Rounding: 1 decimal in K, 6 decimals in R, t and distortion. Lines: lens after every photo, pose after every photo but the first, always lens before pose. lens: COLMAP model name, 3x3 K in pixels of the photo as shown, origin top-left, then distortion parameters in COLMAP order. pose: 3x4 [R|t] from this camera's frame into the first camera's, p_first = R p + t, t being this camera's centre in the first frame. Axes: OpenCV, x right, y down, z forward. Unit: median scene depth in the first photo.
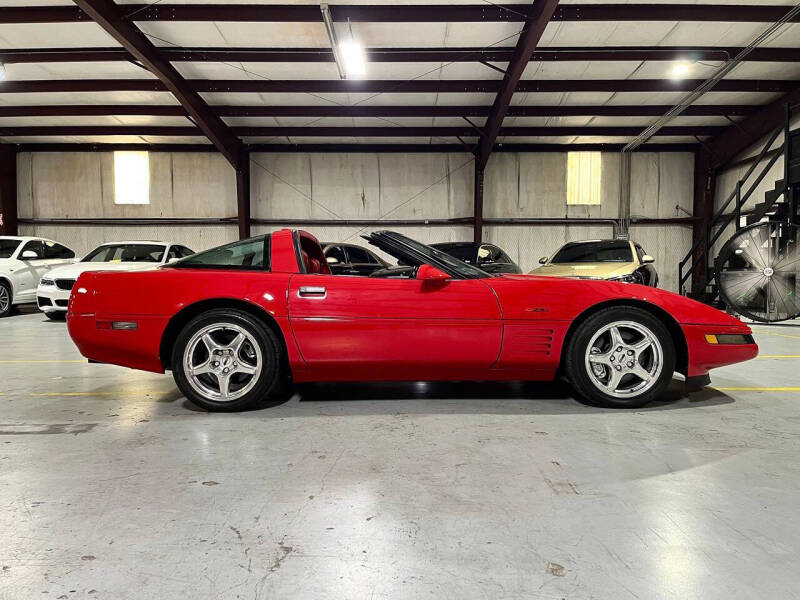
lens RADIAL K [[601.9, 0, 400.9], [0, 601.9, 295.5], [0, 0, 1]] dist [0.048169, -0.042343]
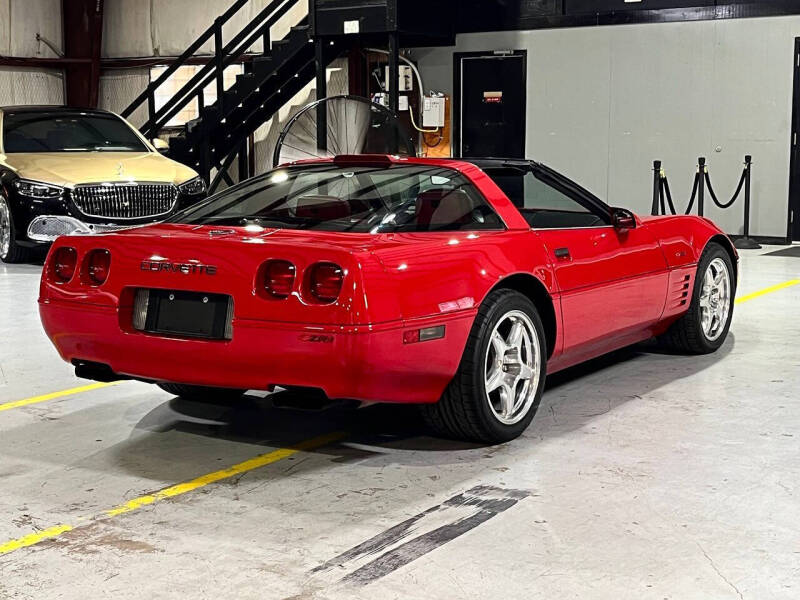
lens RADIAL K [[1282.0, 0, 385.1], [0, 1282.0, 295.2], [0, 0, 1]] dist [0.103493, -0.258836]
pose [[0.571102, -0.110361, 0.813426, -0.393559], [0.036242, 0.993345, 0.109326, -0.034192], [-0.820078, -0.032956, 0.571301, 0.074565]]
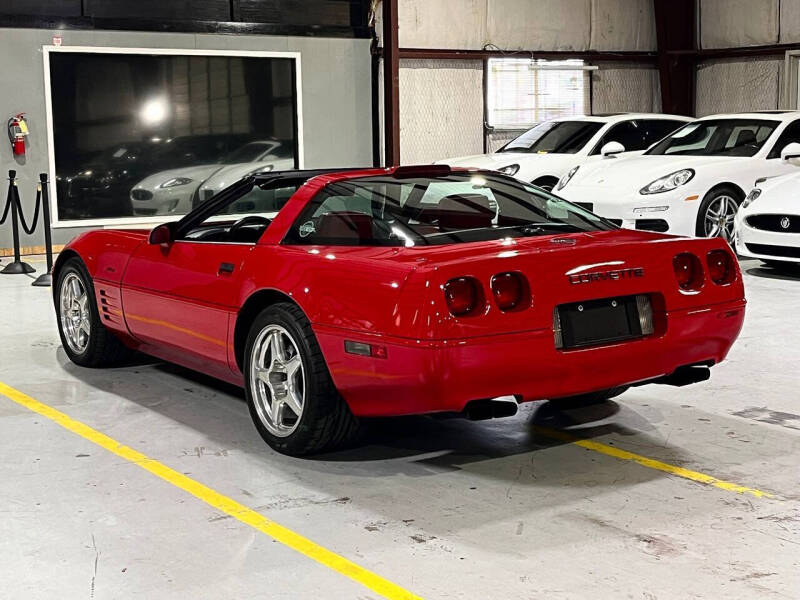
lens RADIAL K [[1282.0, 0, 385.1], [0, 1282.0, 295.2], [0, 0, 1]] dist [0.103493, -0.258836]
pose [[-0.557250, -0.097772, 0.824568, -0.399708], [0.043622, 0.988225, 0.146658, -0.054589], [-0.829198, 0.117694, -0.546424, 0.559232]]
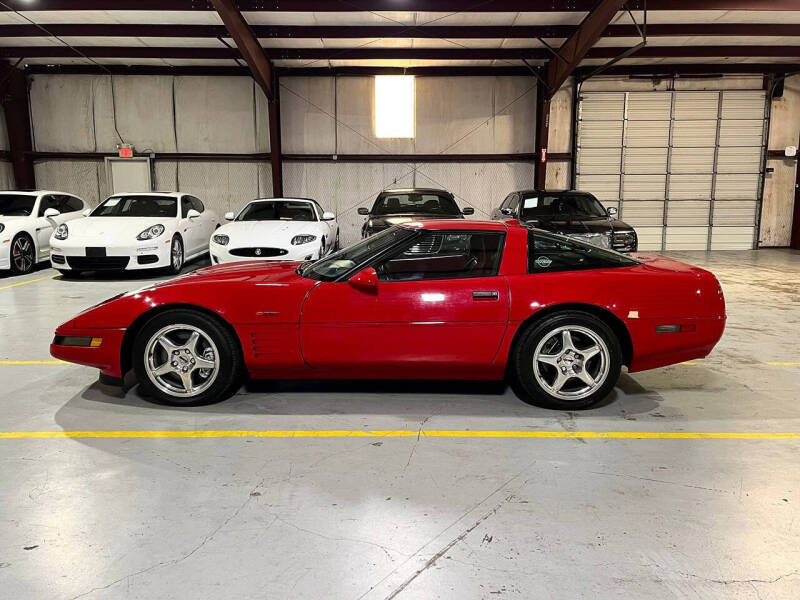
lens RADIAL K [[660.2, 0, 395.4], [0, 660.2, 296.6], [0, 0, 1]] dist [0.043912, -0.037410]
pose [[-0.999966, 0.001810, -0.008026, -0.046657], [0.000338, 0.983702, 0.179806, -0.057654], [0.008220, 0.179797, -0.983669, 0.670983]]
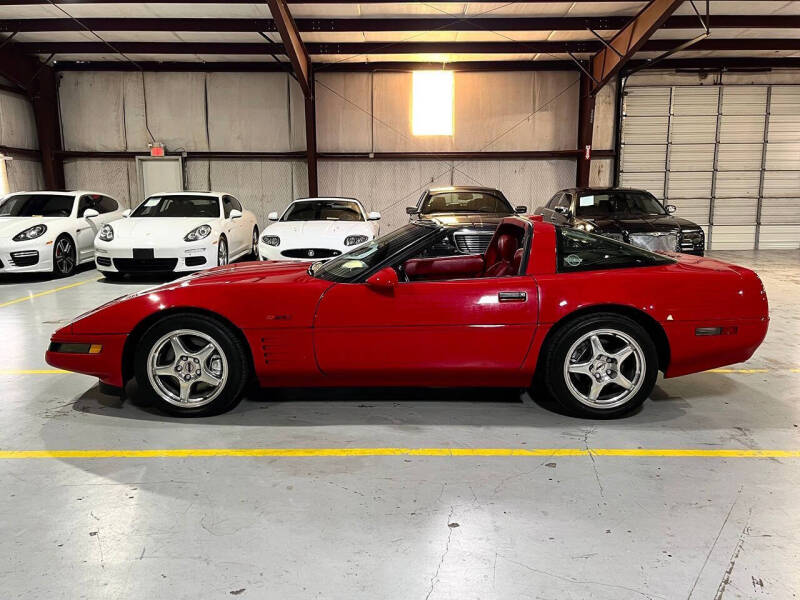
lens RADIAL K [[664.4, 0, 393.6], [0, 664.4, 302.8], [0, 0, 1]] dist [0.032241, -0.011508]
pose [[-0.999983, 0.004854, -0.003277, 0.013441], [0.004155, 0.982310, 0.187216, -0.054949], [0.004127, 0.187199, -0.982313, 0.647578]]
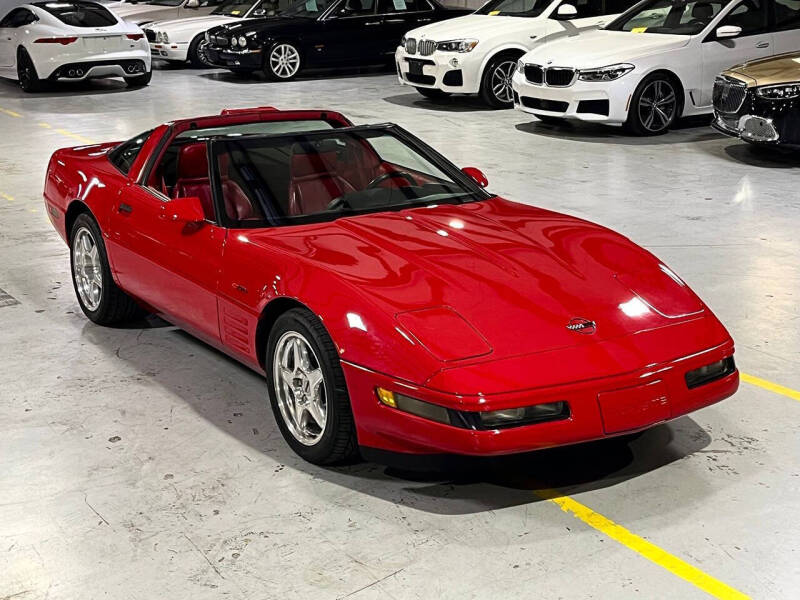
lens RADIAL K [[1247.1, 0, 400.0], [0, 1247.1, 300.0], [0, 0, 1]] dist [0.103491, -0.172471]
pose [[0.538725, 0.222257, -0.812636, 0.392237], [-0.024861, 0.968348, 0.248363, -0.084422], [0.842115, -0.113596, 0.527199, 0.100124]]
